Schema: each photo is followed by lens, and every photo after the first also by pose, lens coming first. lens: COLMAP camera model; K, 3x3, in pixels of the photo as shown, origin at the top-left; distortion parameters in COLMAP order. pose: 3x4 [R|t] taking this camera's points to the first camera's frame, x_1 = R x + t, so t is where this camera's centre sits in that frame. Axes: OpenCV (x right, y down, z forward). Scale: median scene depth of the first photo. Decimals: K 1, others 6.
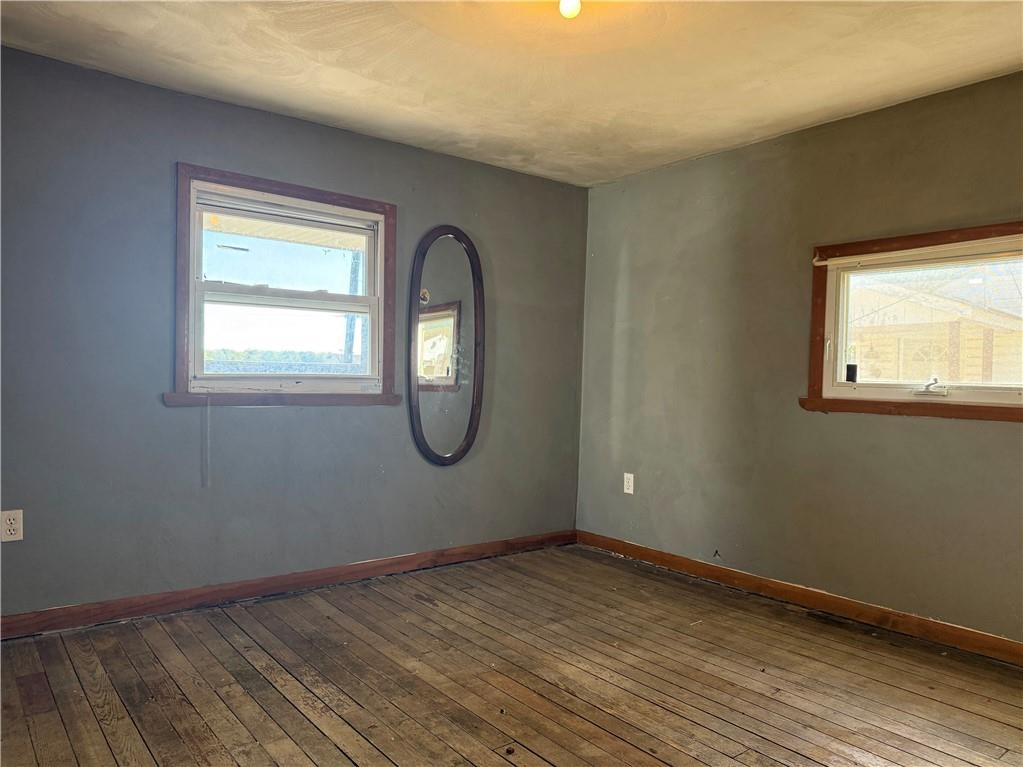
lens RADIAL K [[719.1, 0, 515.0], [0, 719.1, 381.0], [0, 0, 1]] dist [0.058393, -0.065028]
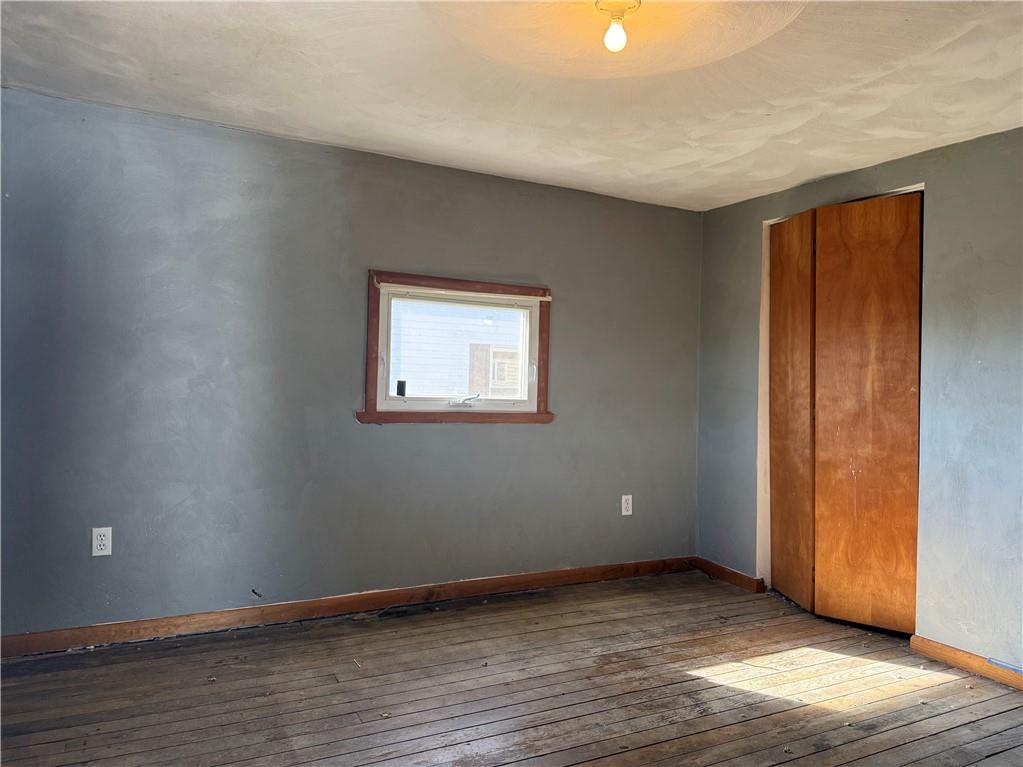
lens RADIAL K [[719.1, 0, 515.0], [0, 719.1, 381.0], [0, 0, 1]] dist [0.058393, -0.065028]
pose [[0.206339, -0.019653, 0.978283, -0.591236], [-0.018133, 0.999550, 0.023905, -0.052064], [-0.978313, -0.022671, 0.205889, 0.598354]]
